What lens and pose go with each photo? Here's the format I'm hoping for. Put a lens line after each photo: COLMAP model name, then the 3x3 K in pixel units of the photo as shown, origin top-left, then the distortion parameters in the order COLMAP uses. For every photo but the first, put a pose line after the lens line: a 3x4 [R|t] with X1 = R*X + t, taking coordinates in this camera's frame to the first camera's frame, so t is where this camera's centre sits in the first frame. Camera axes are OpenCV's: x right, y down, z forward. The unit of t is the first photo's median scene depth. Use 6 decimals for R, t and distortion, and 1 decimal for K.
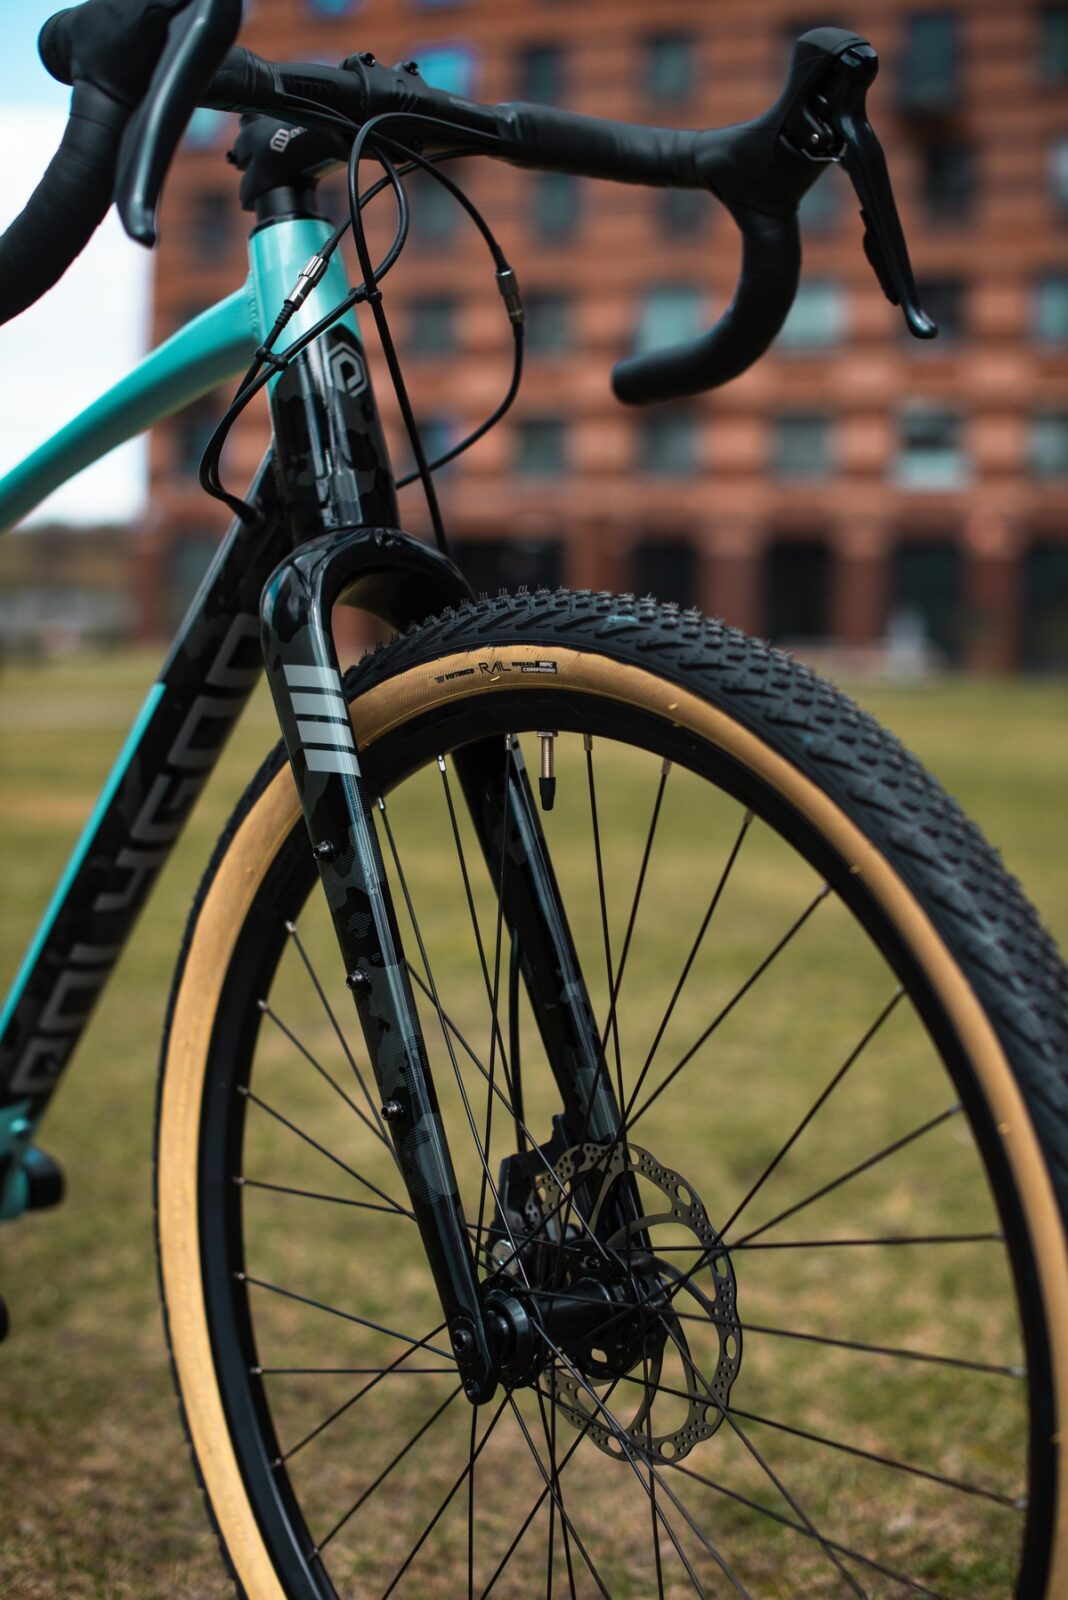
lens RADIAL K [[2431.8, 0, 528.0], [0, 2431.8, 801.4], [0, 0, 1]] dist [-0.159176, 0.000000]
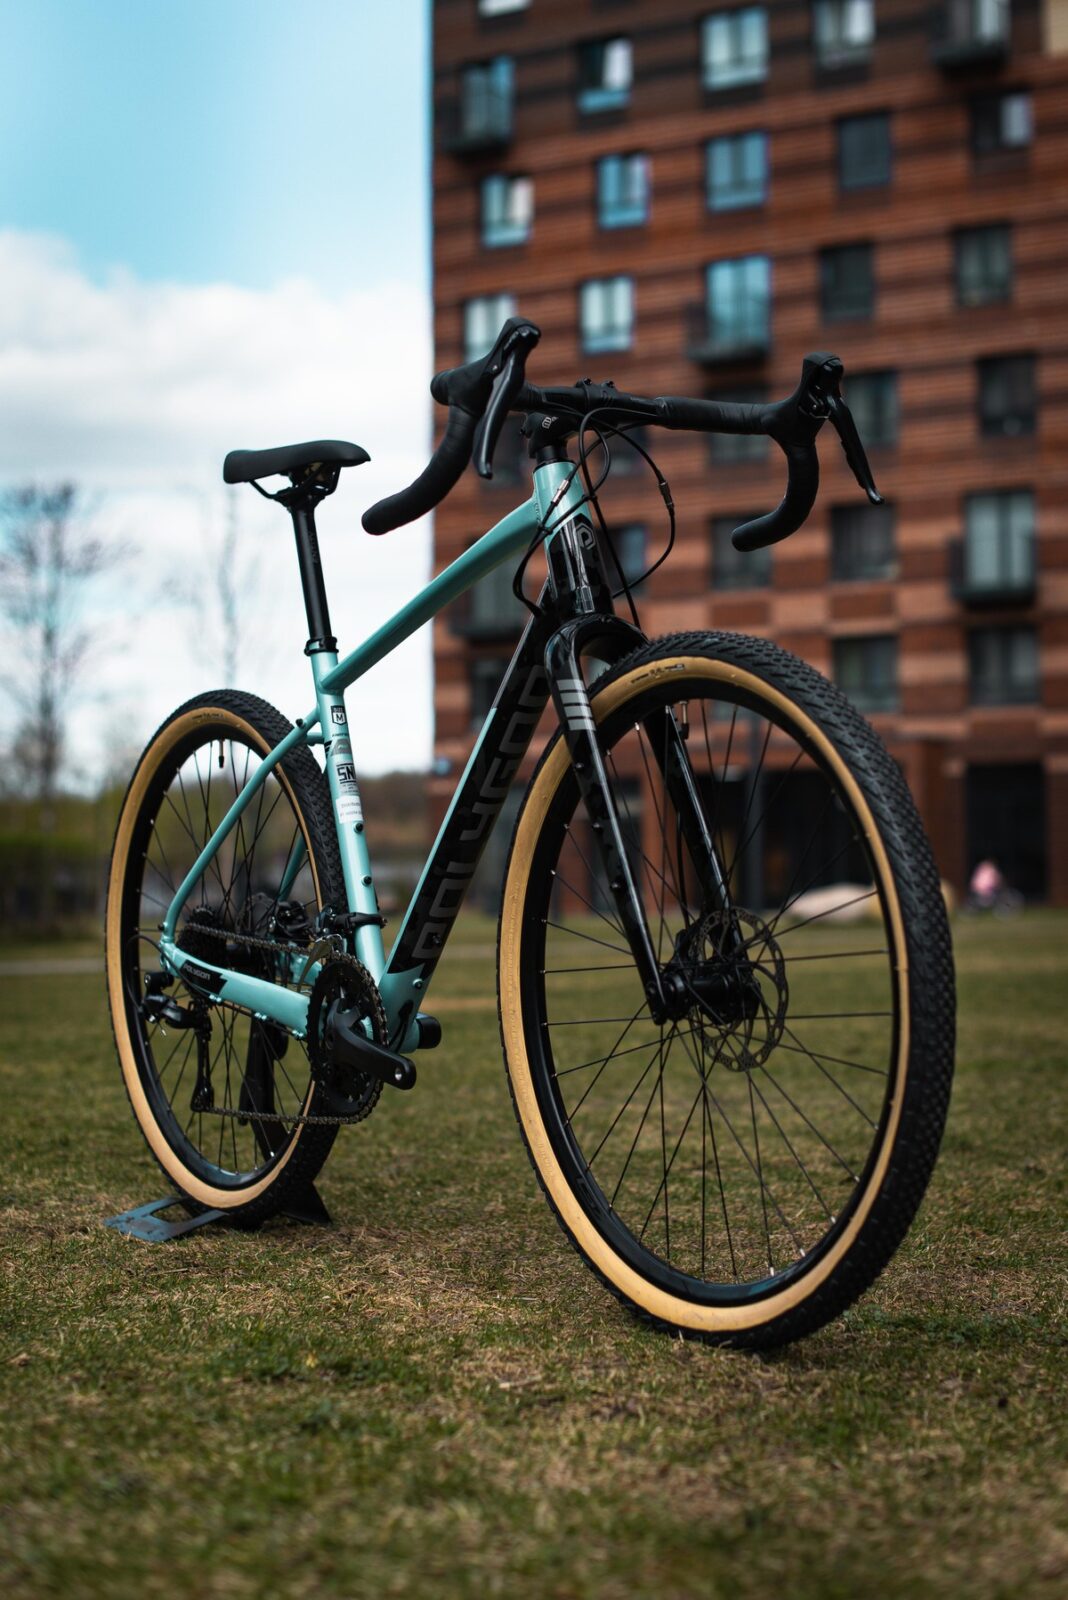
lens RADIAL K [[2431.8, 0, 535.7], [0, 2431.8, 797.2], [0, 0, 1]] dist [-0.159176, 0.000000]
pose [[0.992047, -0.040050, -0.119328, 0.119145], [0.028960, 0.995220, -0.093262, 0.228273], [0.122492, 0.089064, 0.988465, -0.993877]]
